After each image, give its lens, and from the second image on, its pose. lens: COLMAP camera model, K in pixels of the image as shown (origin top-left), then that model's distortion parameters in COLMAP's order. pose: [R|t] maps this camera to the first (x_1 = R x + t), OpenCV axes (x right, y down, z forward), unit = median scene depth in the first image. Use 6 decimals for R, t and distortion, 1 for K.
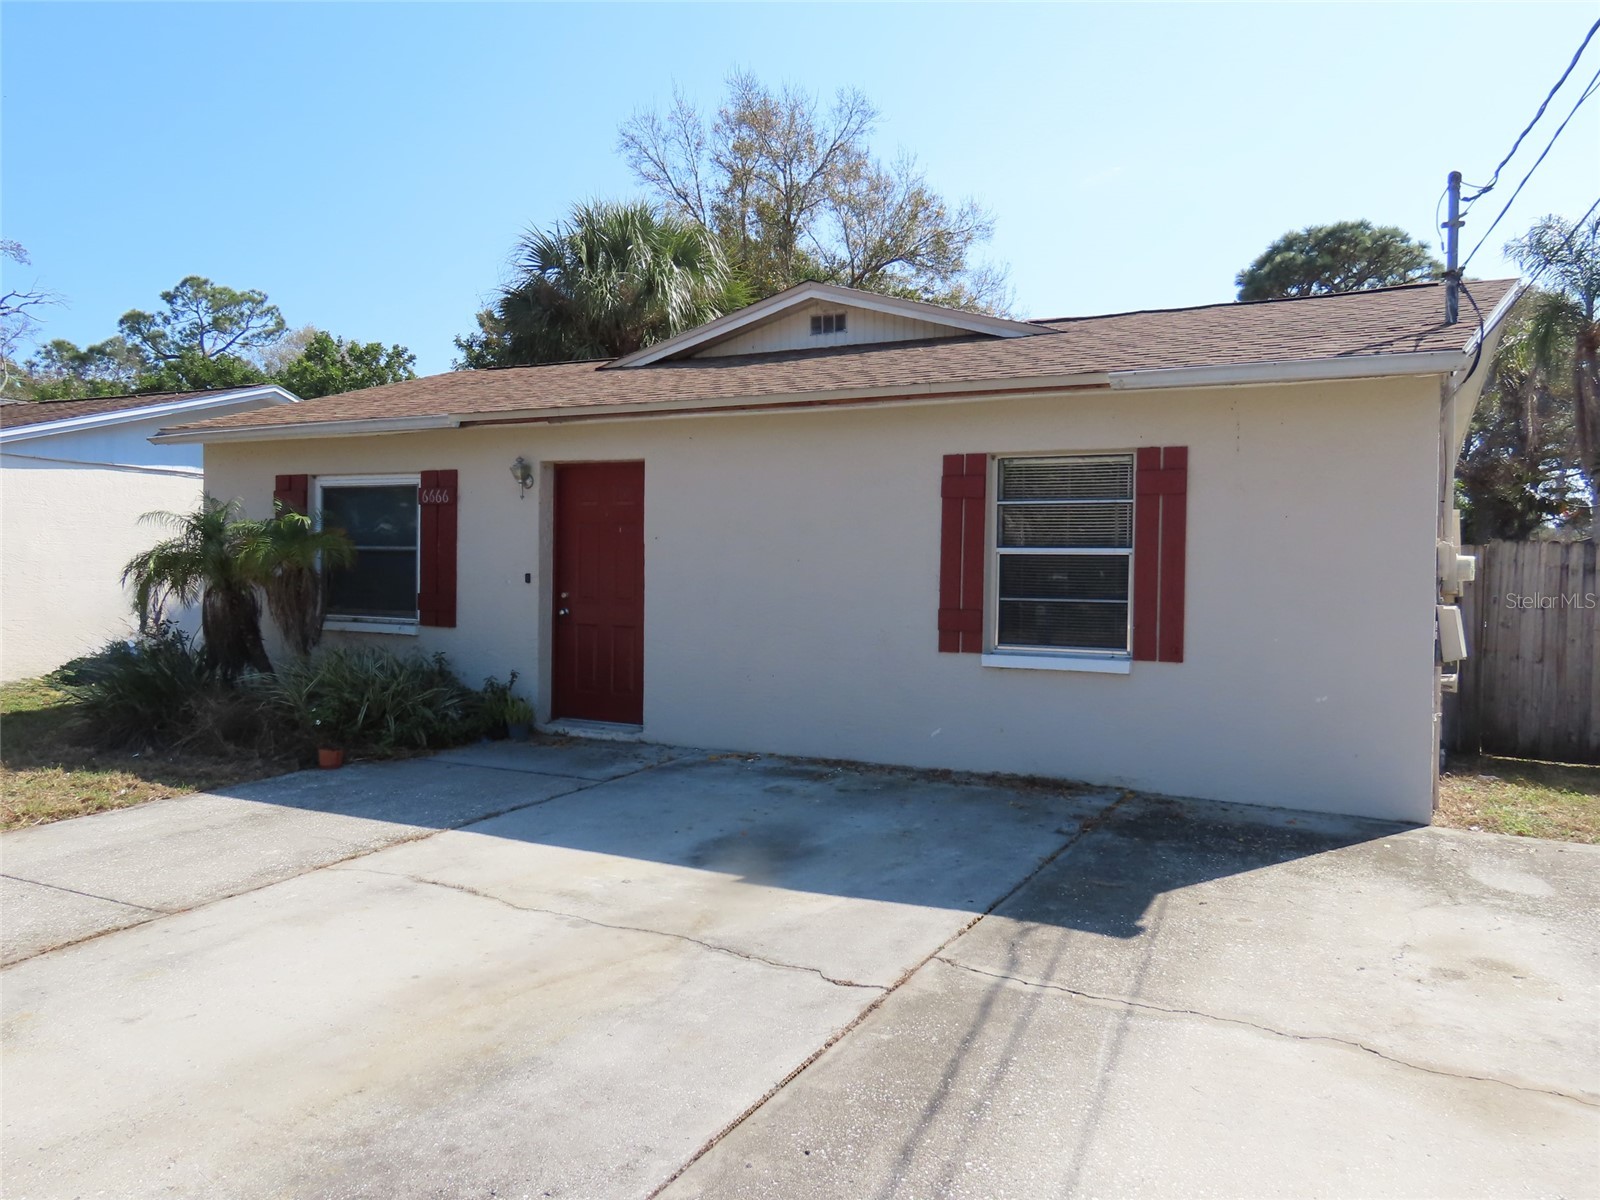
lens RADIAL K [[1178.1, 0, 800.0], [0, 1178.1, 600.0], [0, 0, 1]] dist [-0.007245, 0.053581]
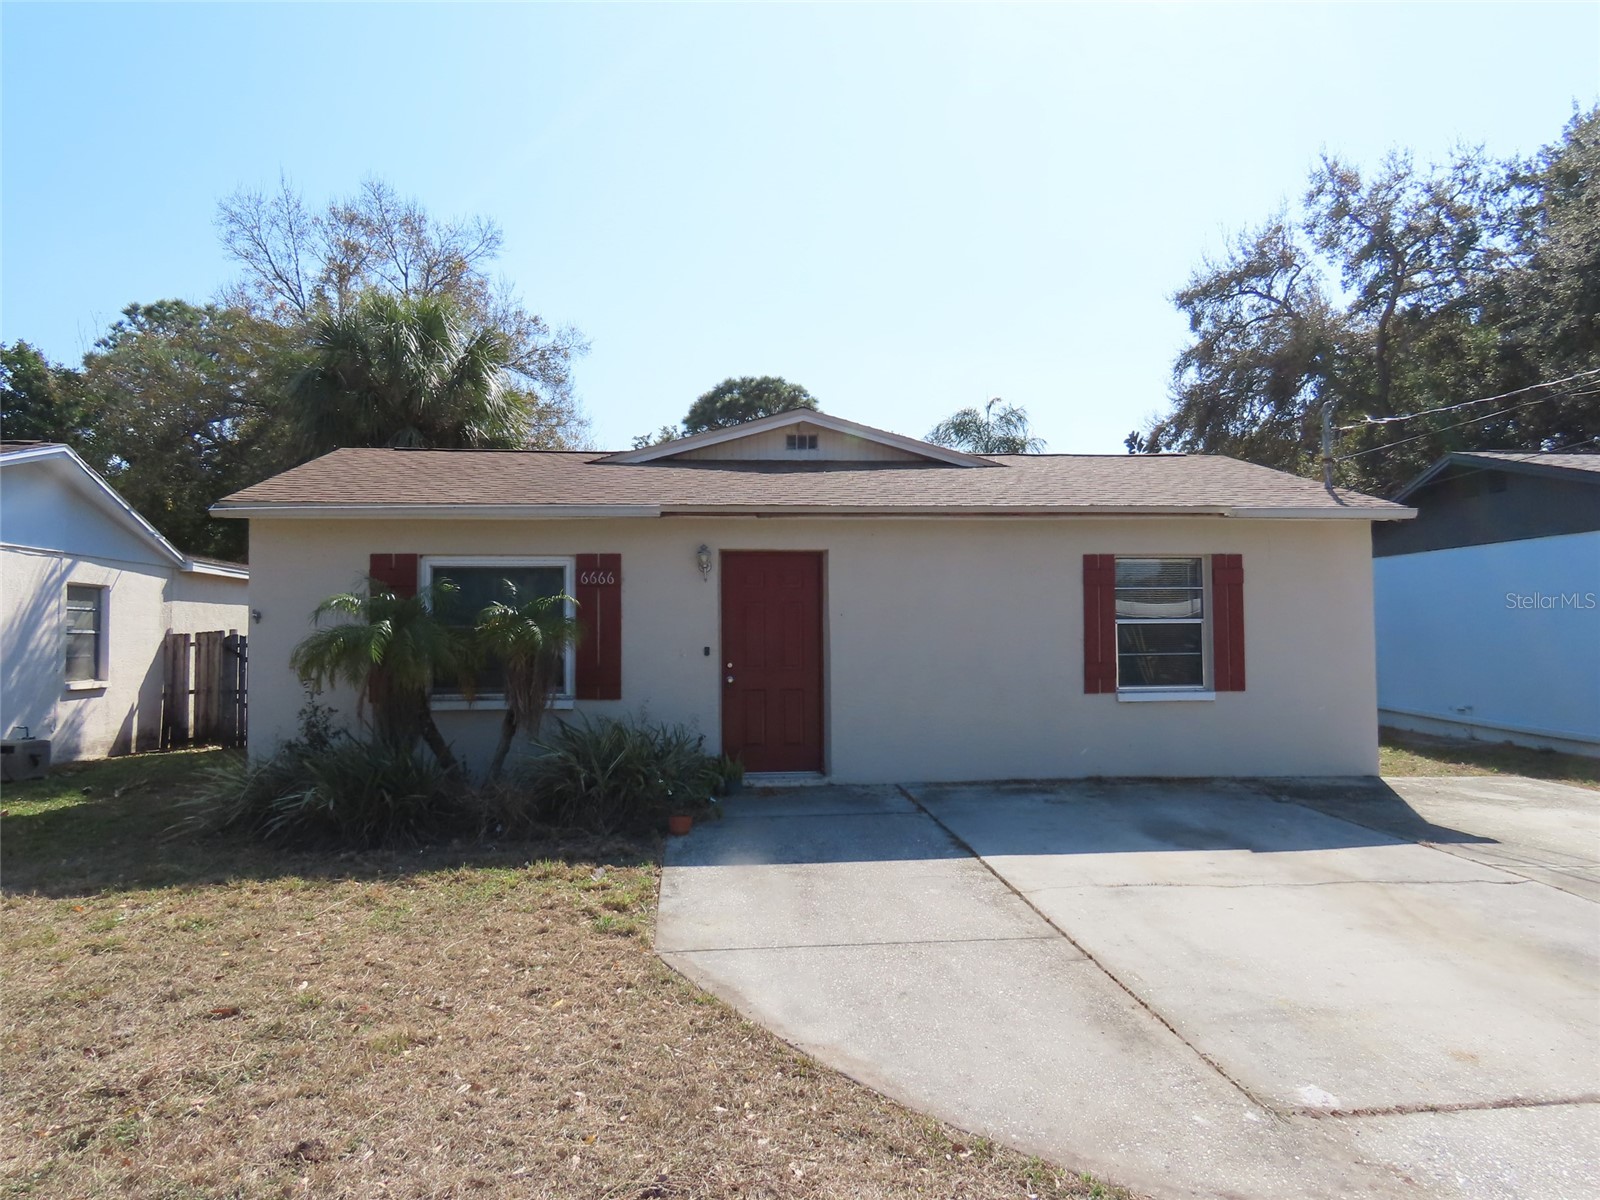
lens RADIAL K [[961.1, 0, 800.0], [0, 961.1, 600.0], [0, 0, 1]] dist [0.024886, 0.000264]
pose [[0.841125, -0.005928, 0.540808, -0.645365], [0.034567, 0.998485, -0.042818, -0.024913], [-0.539735, 0.054709, 0.840055, 0.171348]]
